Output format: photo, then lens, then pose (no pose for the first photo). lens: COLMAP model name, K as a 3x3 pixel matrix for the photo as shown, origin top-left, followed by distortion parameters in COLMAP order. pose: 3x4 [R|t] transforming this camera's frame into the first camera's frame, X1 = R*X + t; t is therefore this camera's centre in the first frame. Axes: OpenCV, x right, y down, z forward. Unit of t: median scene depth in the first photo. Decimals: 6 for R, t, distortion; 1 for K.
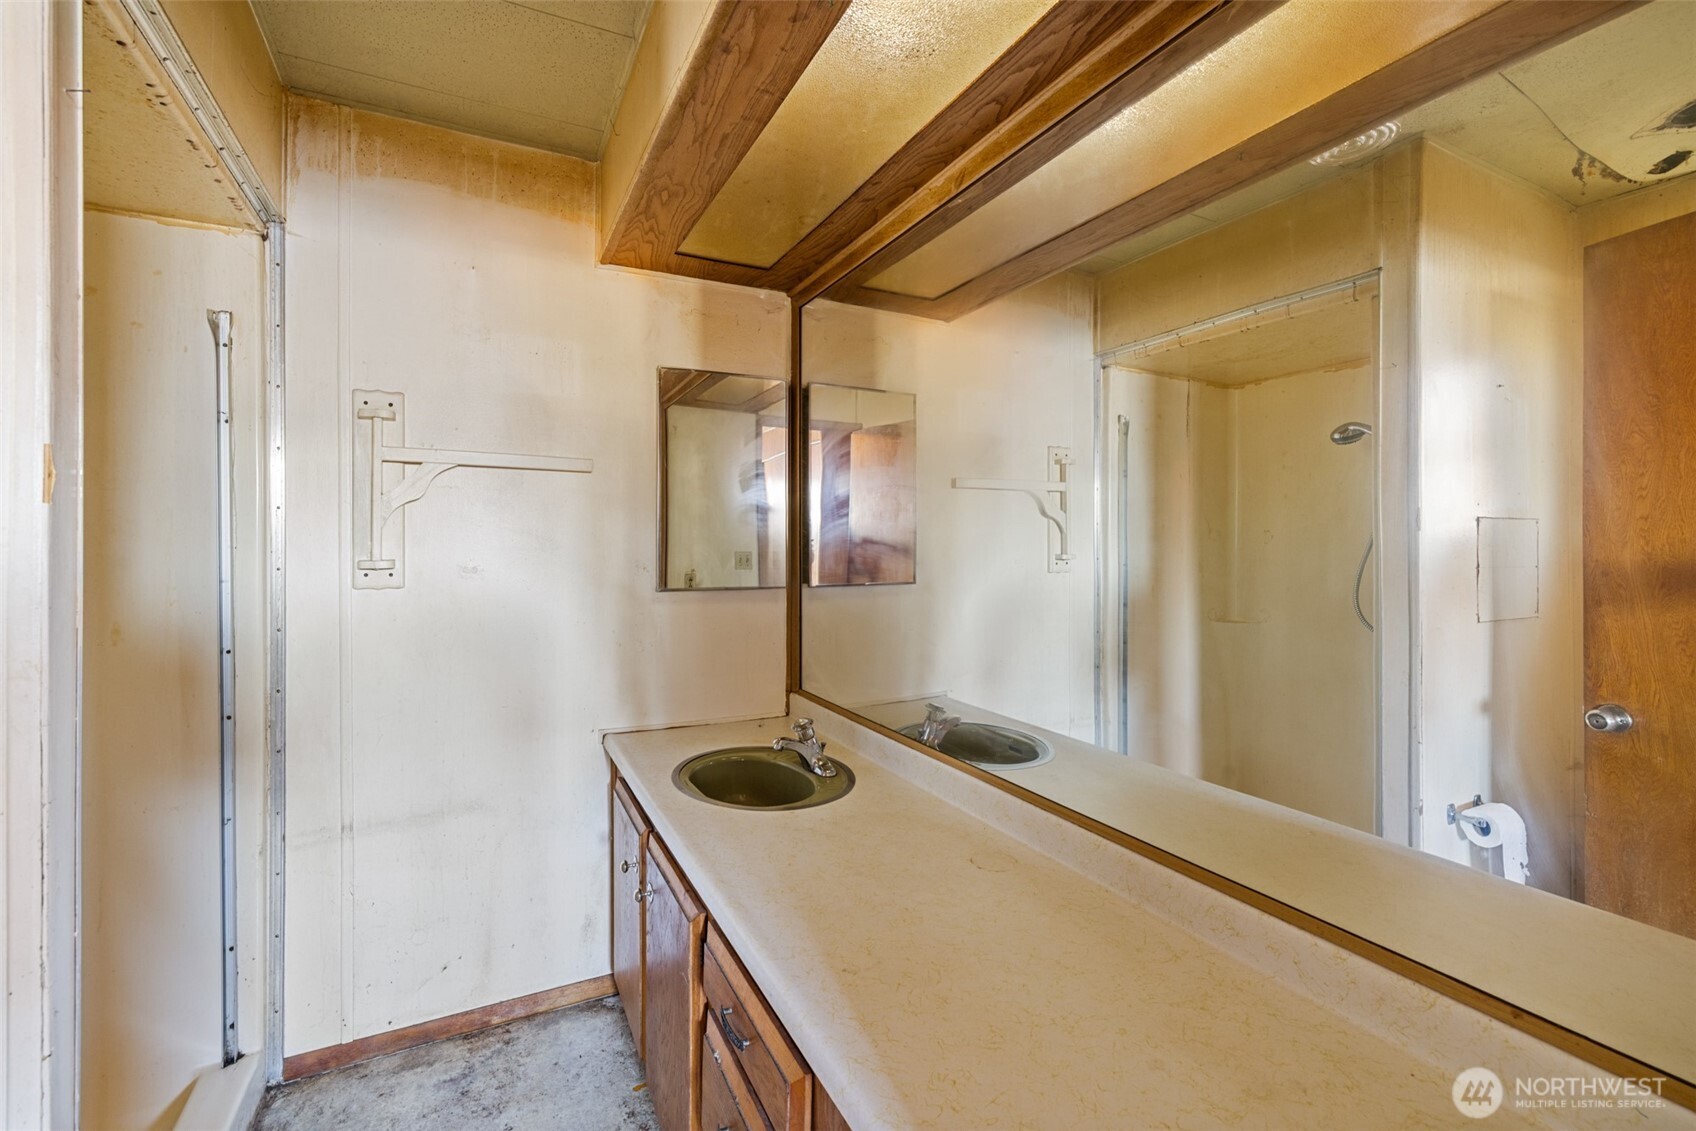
lens RADIAL K [[725.3, 0, 837.7], [0, 725.3, 544.1], [0, 0, 1]] dist [0.000603, -0.000508]
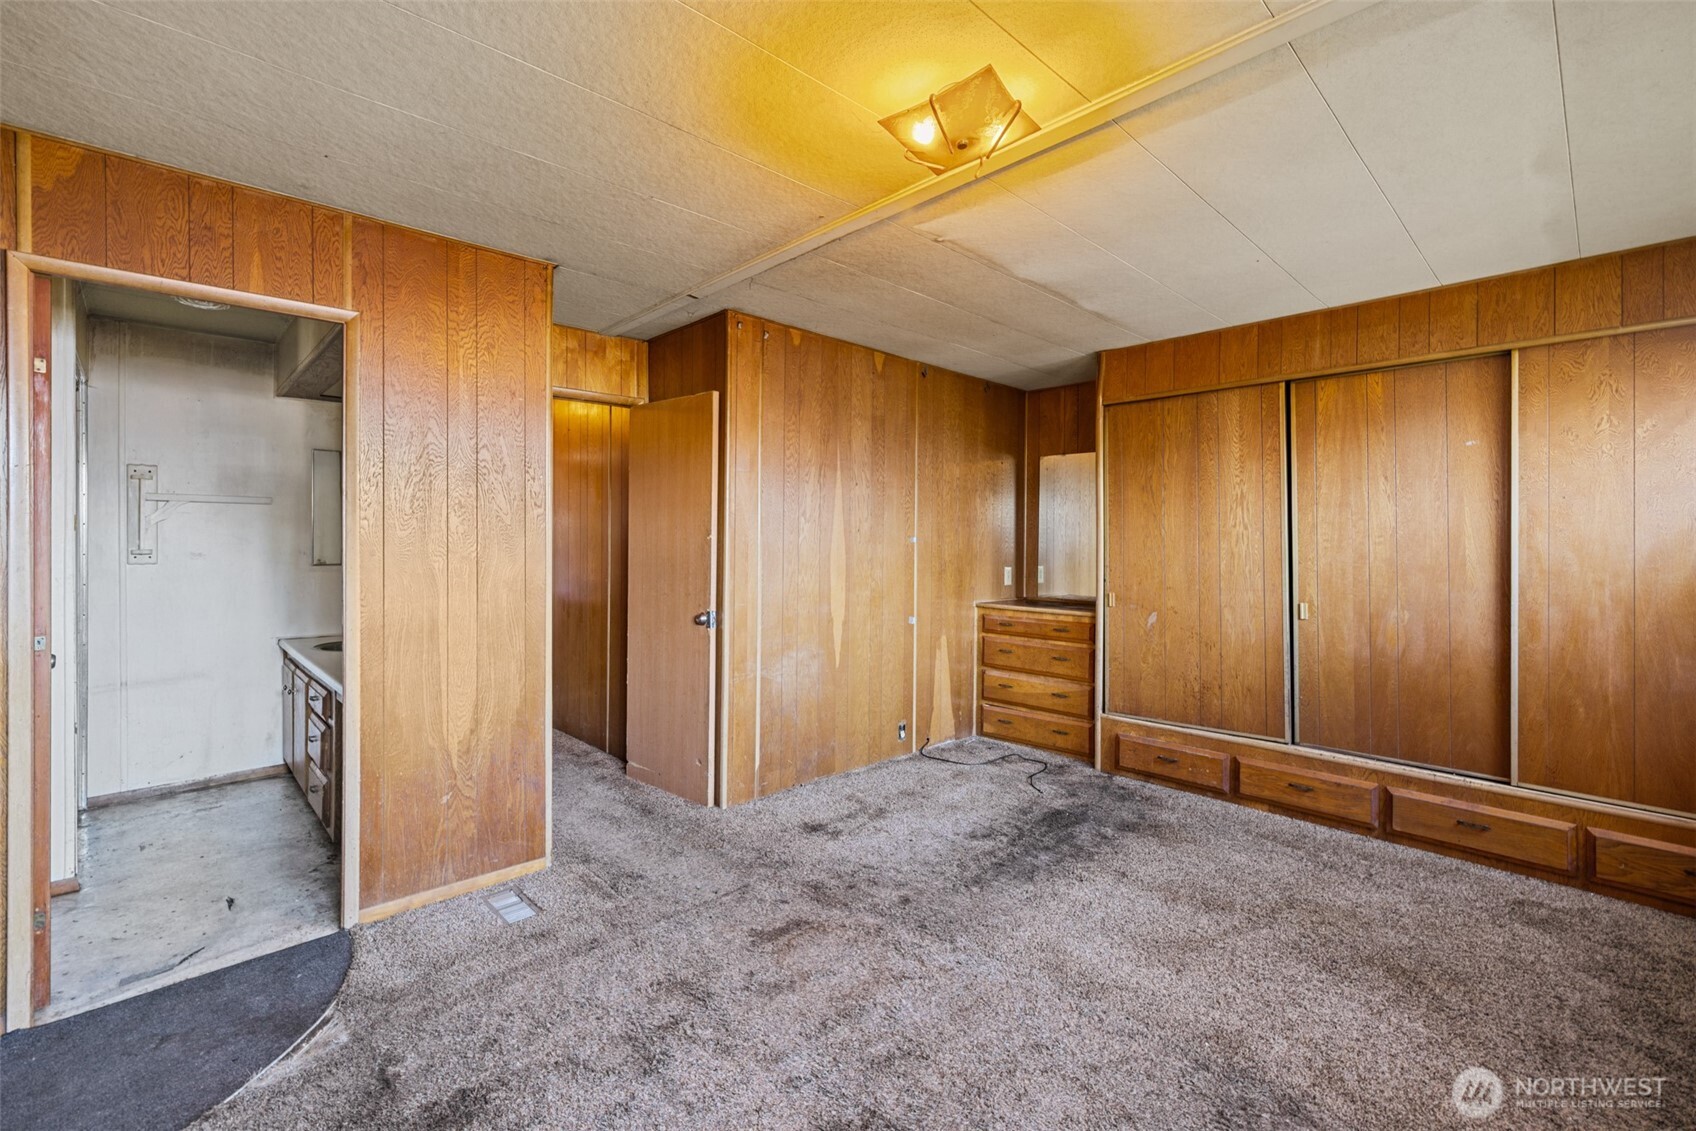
lens RADIAL K [[725.3, 0, 837.7], [0, 725.3, 544.1], [0, 0, 1]] dist [0.000603, -0.000508]
pose [[0.956561, -0.000354, 0.291532, 0.575174], [0.000030, 0.999999, 0.001114, 0.004698], [-0.291532, -0.001057, 0.956560, -1.372673]]
